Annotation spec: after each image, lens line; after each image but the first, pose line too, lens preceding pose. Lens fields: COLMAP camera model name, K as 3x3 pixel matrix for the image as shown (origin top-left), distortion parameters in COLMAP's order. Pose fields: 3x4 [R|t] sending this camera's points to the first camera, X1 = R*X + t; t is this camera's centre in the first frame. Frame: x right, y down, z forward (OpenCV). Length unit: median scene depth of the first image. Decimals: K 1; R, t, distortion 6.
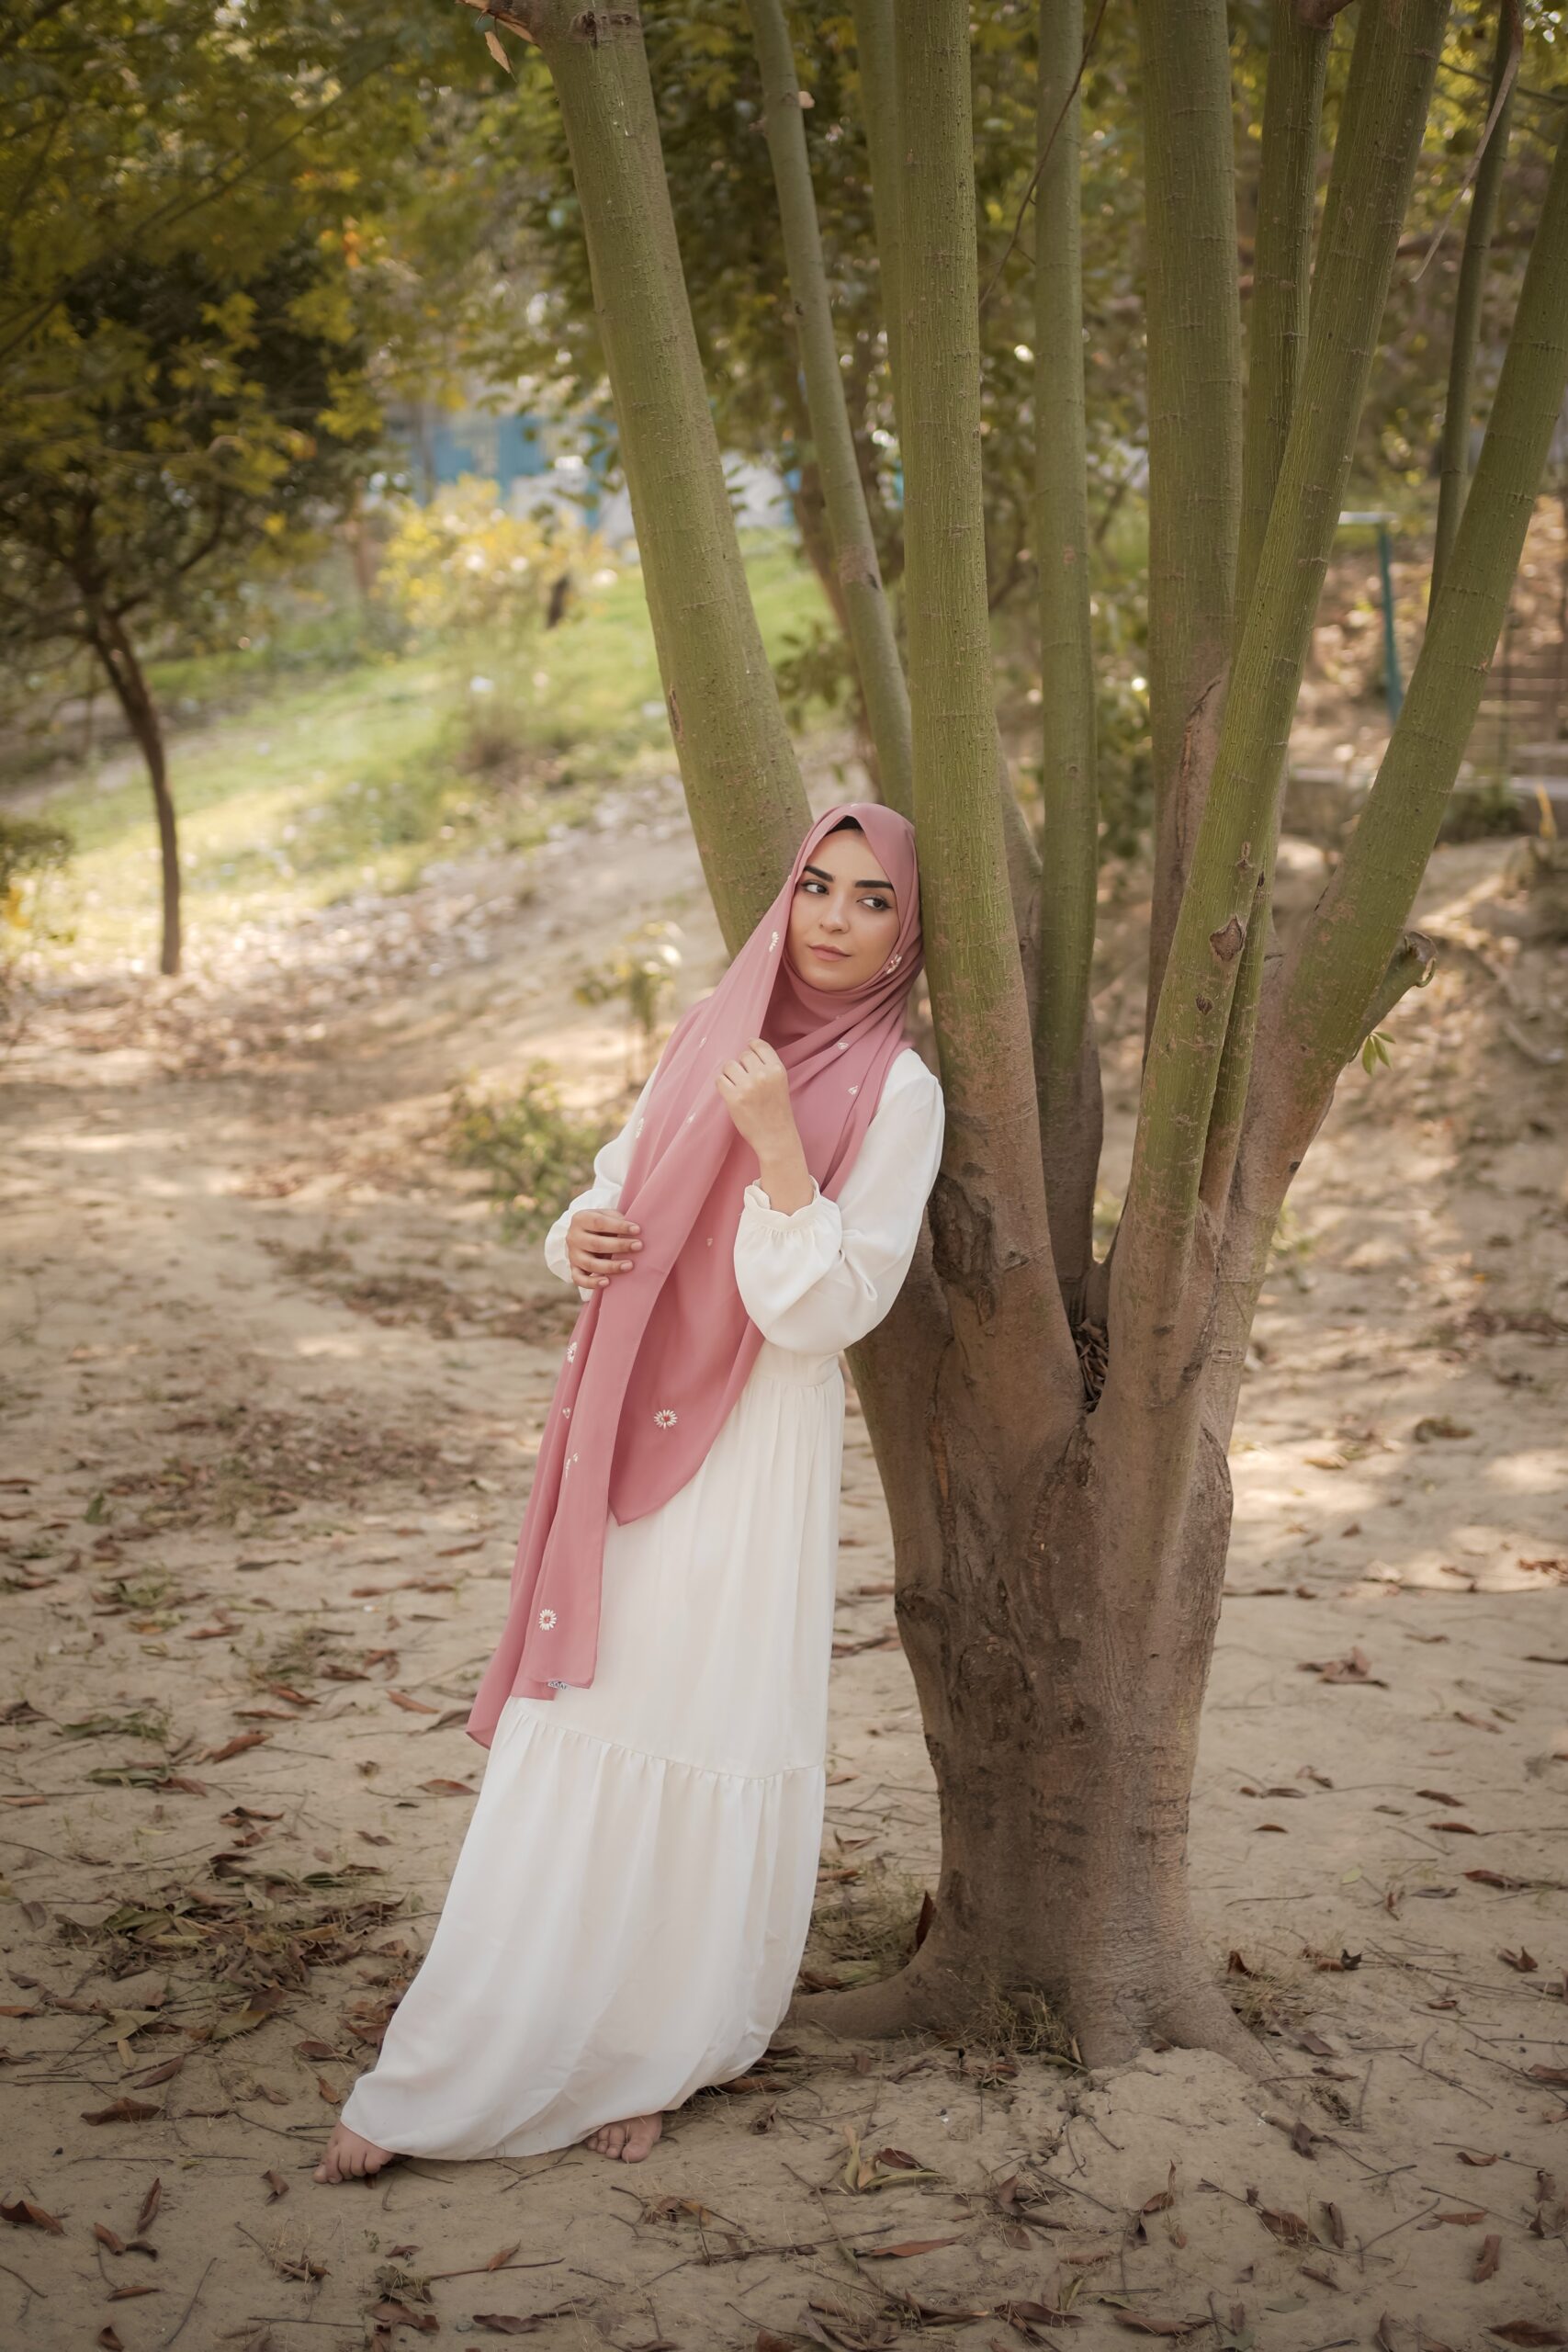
lens RADIAL K [[3146.0, 0, 789.0], [0, 3146.0, 997.8], [0, 0, 1]] dist [0.009384, -0.000521]
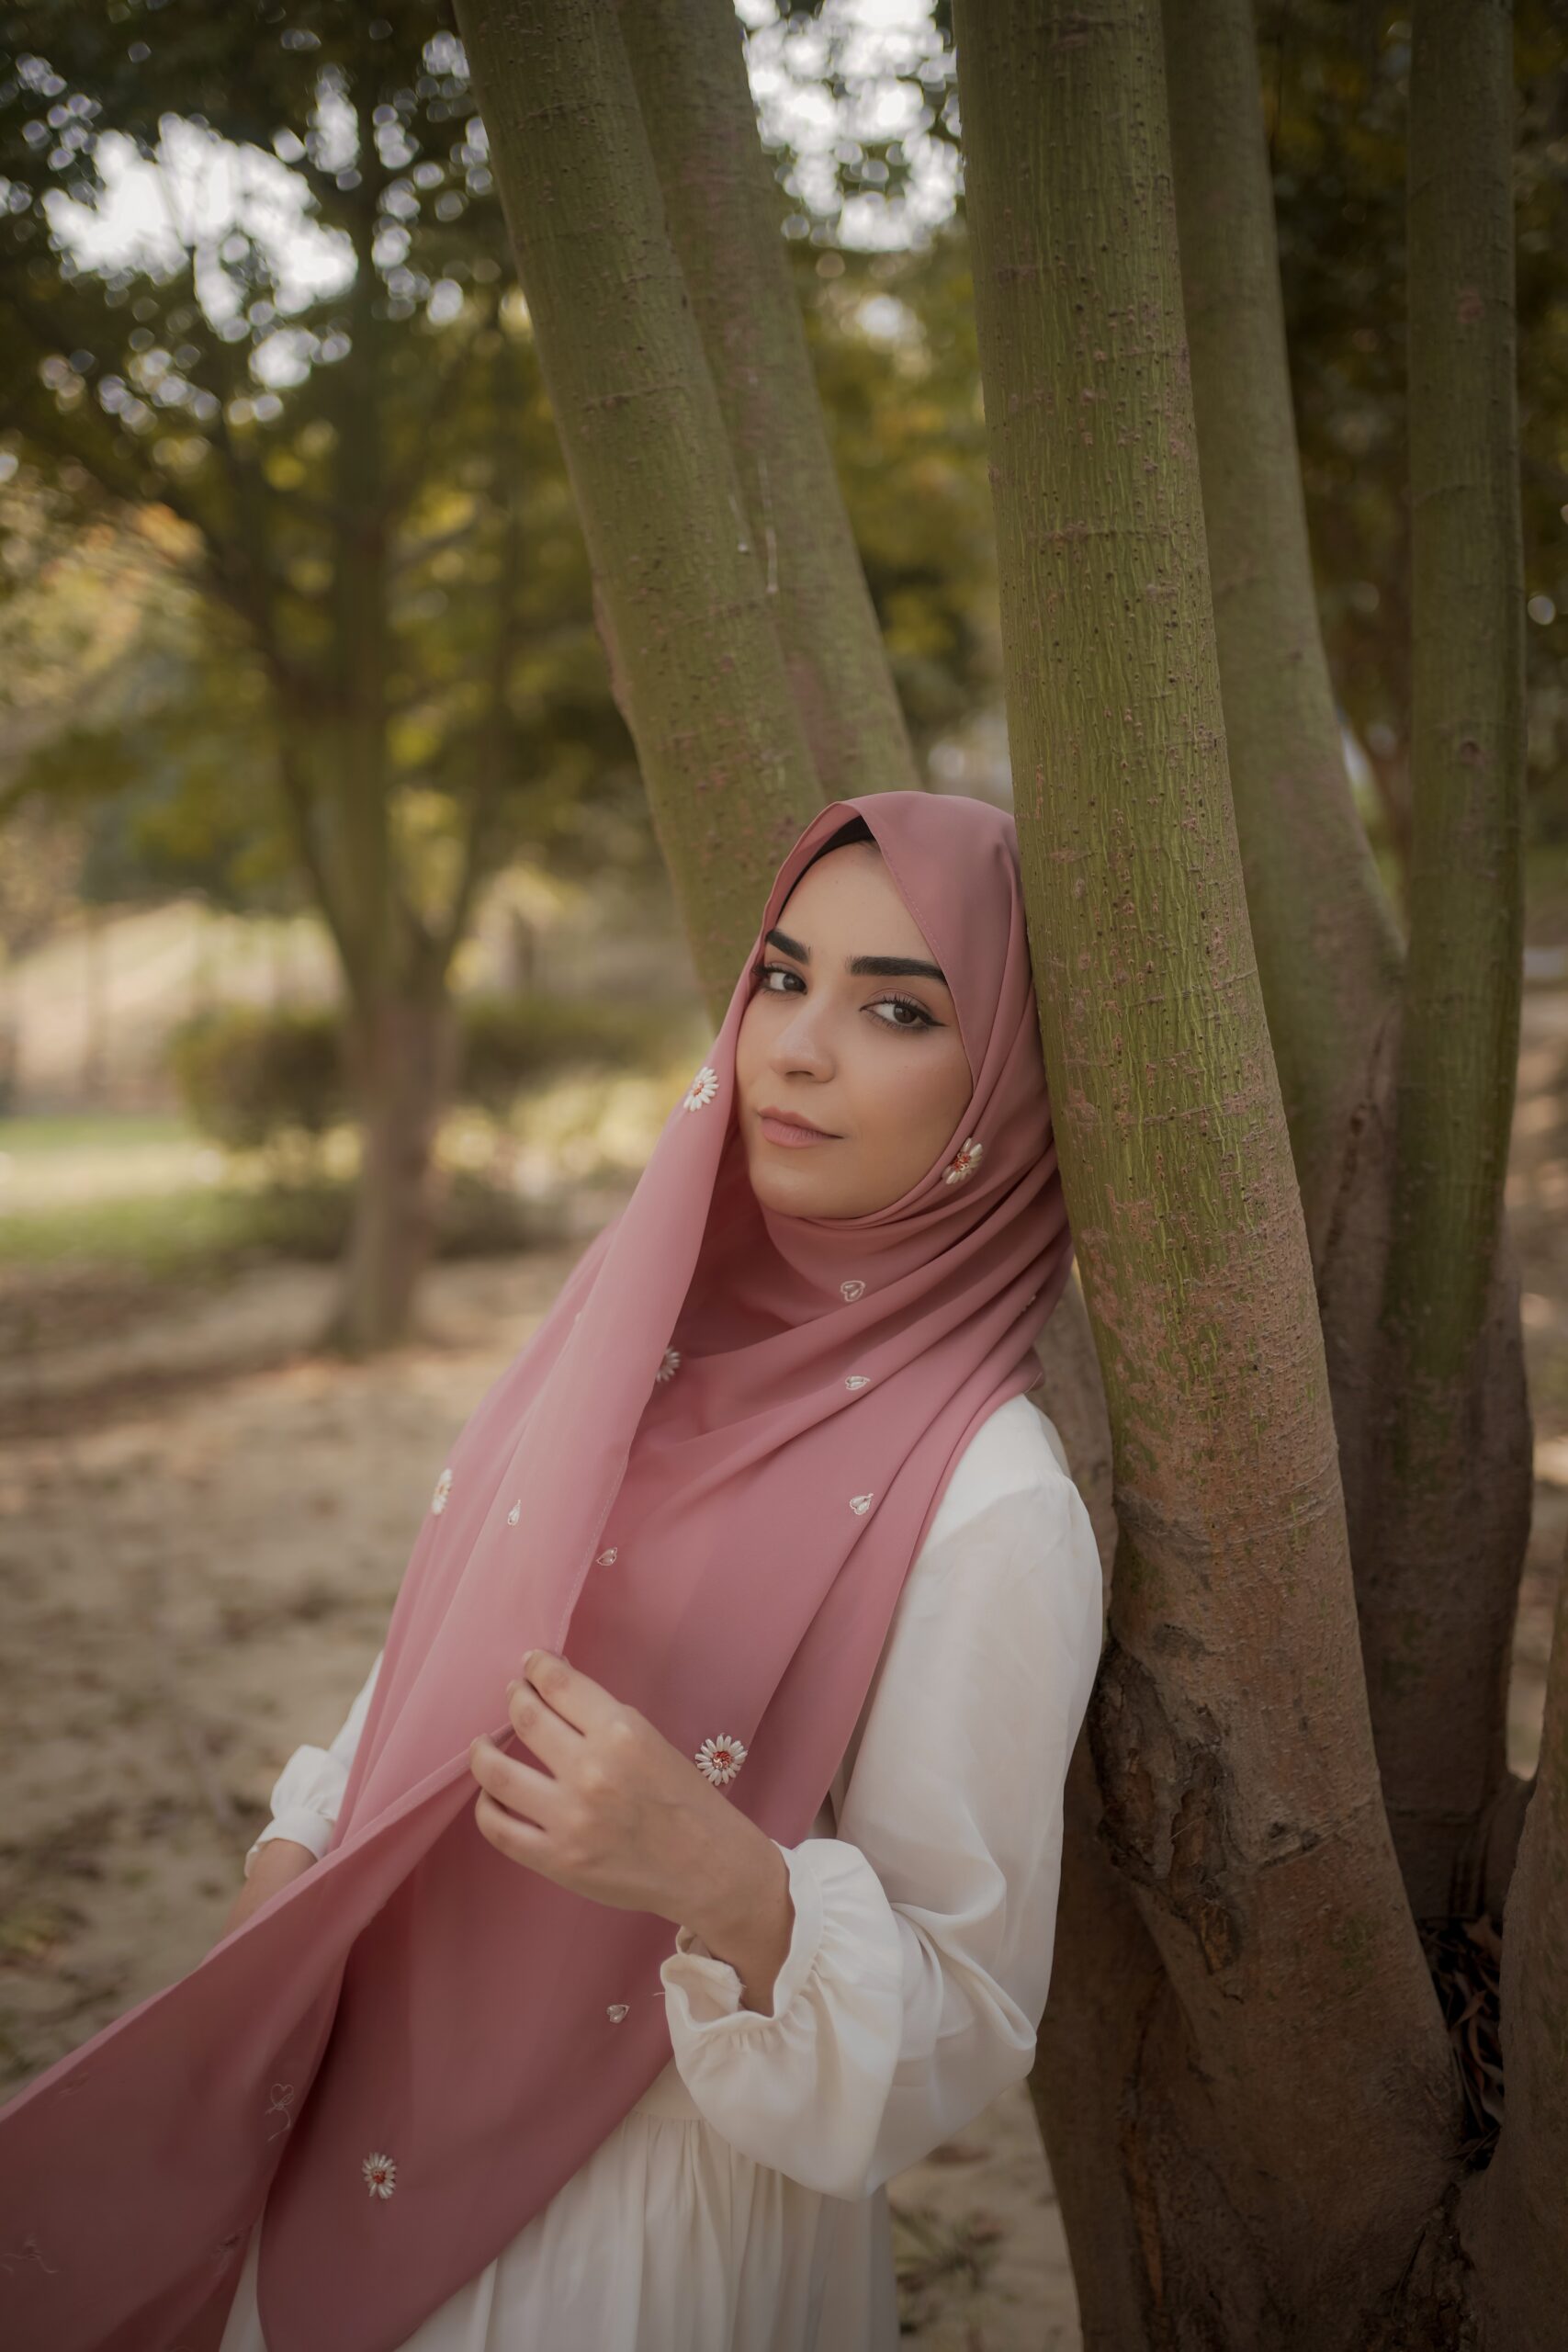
lens RADIAL K [[2439.2, 0, 777.6], [0, 2439.2, 1288.6], [0, 0, 1]] dist [0.007382, -0.001115]
pose [[0.966824, 0.008525, -0.255301, 0.090240], [0.002060, 0.999150, 0.041167, -0.007135], [0.255435, -0.040327, 0.965985, 0.665213]]
